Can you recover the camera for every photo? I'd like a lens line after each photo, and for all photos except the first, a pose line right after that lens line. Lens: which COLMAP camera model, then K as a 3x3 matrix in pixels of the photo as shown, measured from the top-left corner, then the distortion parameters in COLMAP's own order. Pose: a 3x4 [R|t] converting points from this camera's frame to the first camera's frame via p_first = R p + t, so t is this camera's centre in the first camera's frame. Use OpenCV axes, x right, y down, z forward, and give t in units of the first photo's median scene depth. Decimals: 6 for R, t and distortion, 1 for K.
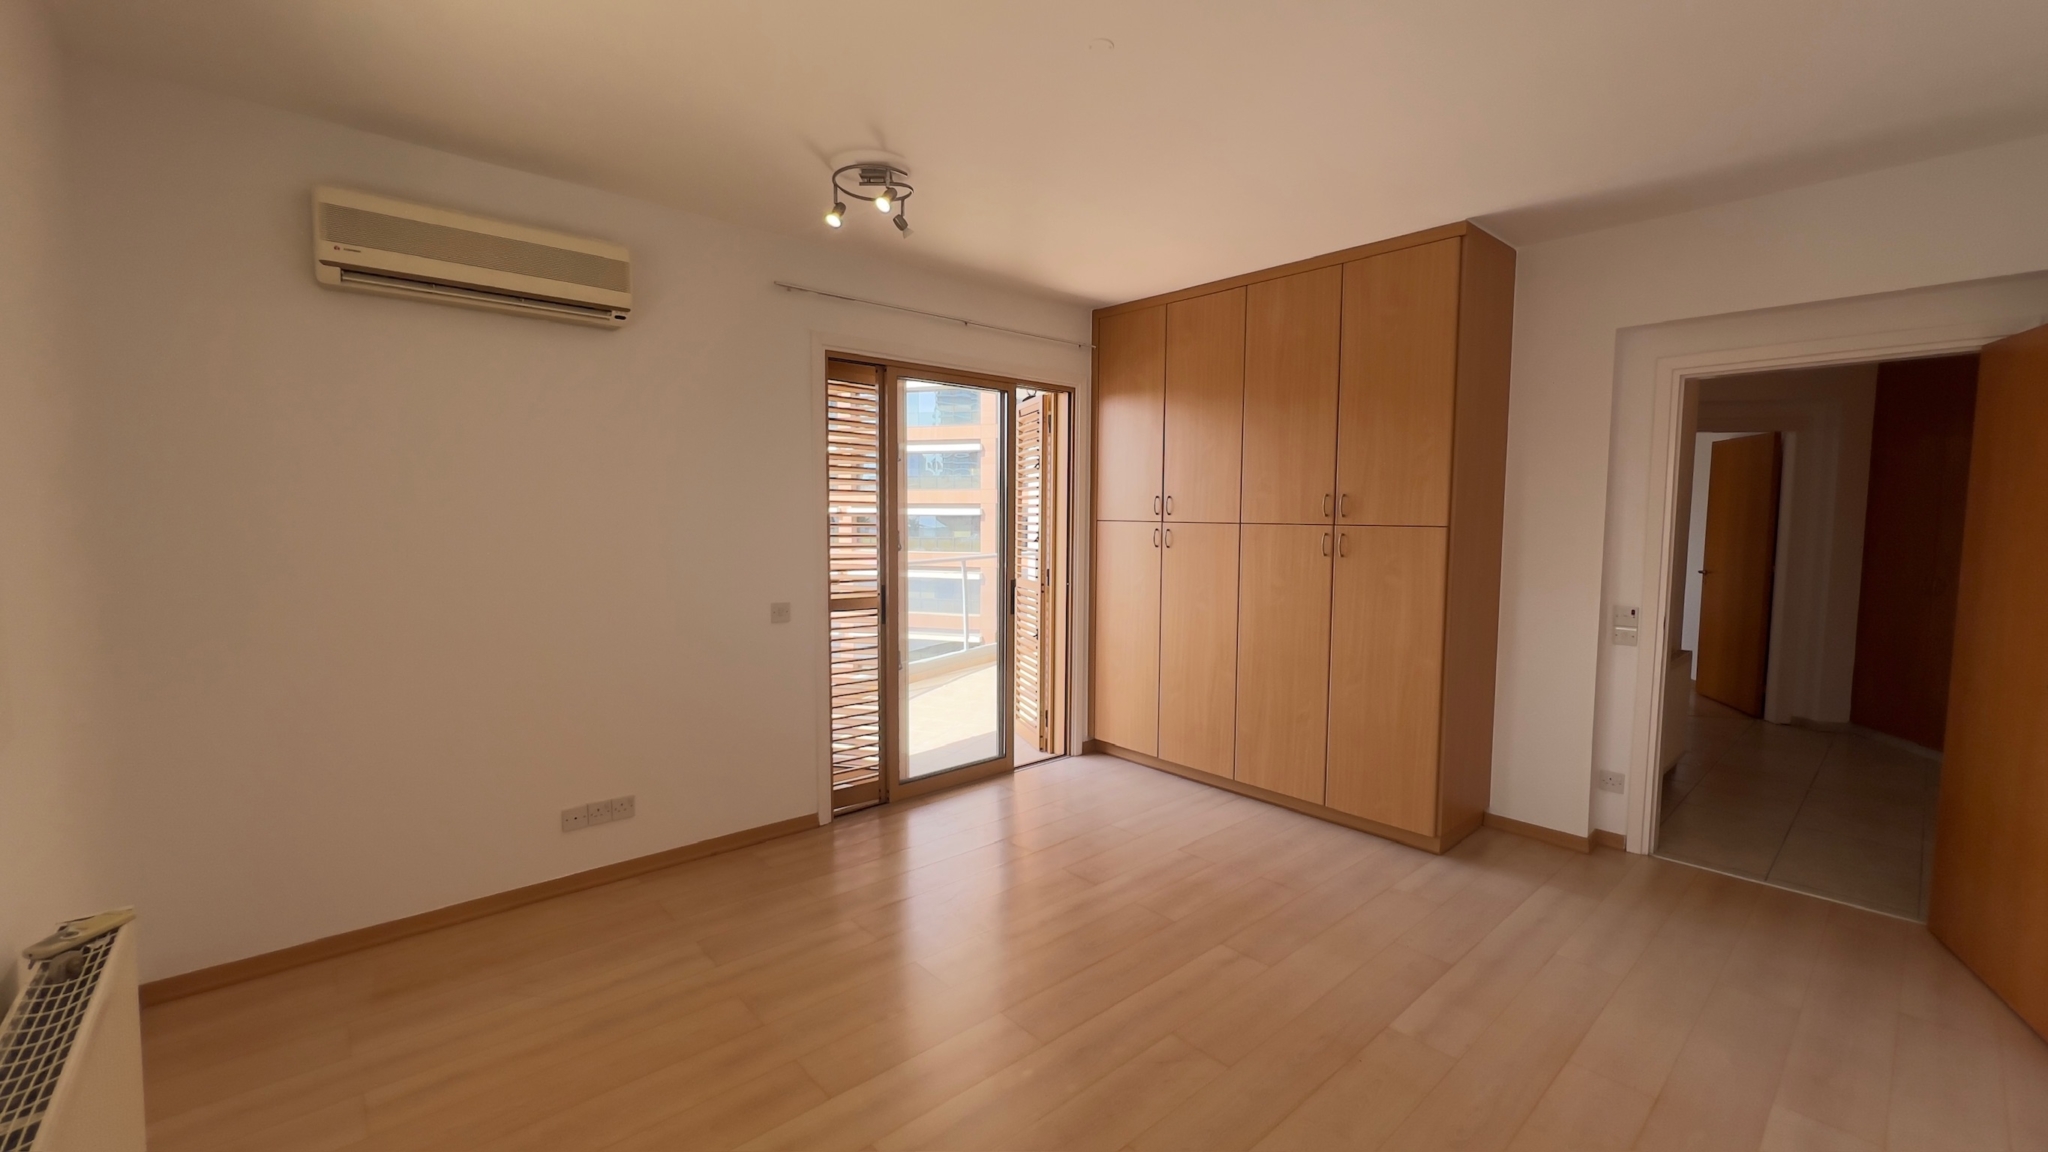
lens RADIAL K [[820.9, 0, 1018.5], [0, 820.9, 571.2], [0, 0, 1]] dist [-0.001394, -0.000295]
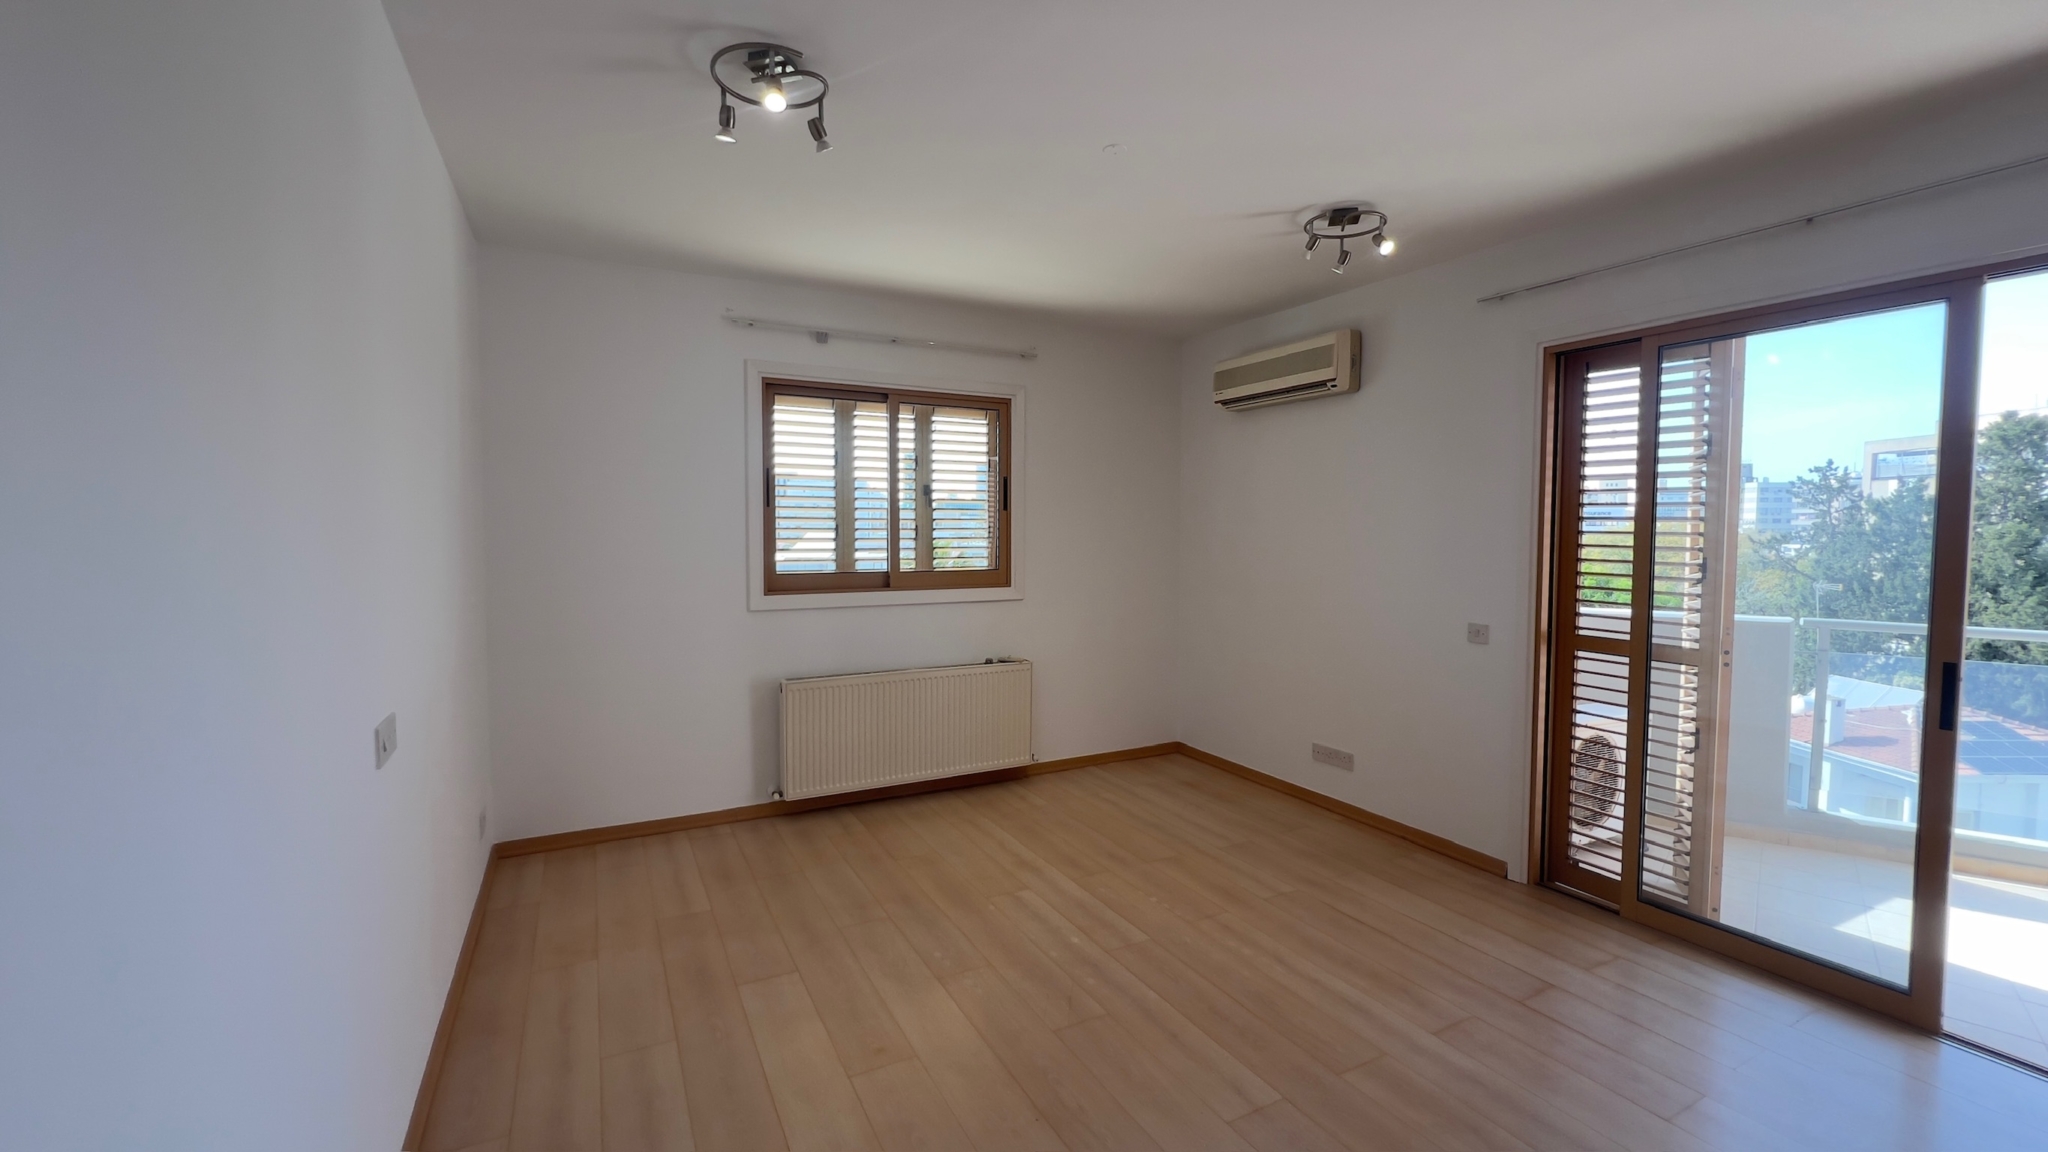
lens RADIAL K [[820.9, 0, 1018.5], [0, 820.9, 571.2], [0, 0, 1]] dist [-0.001394, -0.000295]
pose [[-0.235760, 0.042990, -0.970860, 0.921159], [-0.074178, 0.995310, 0.062085, -0.051457], [0.968976, 0.086654, -0.231466, 0.813842]]
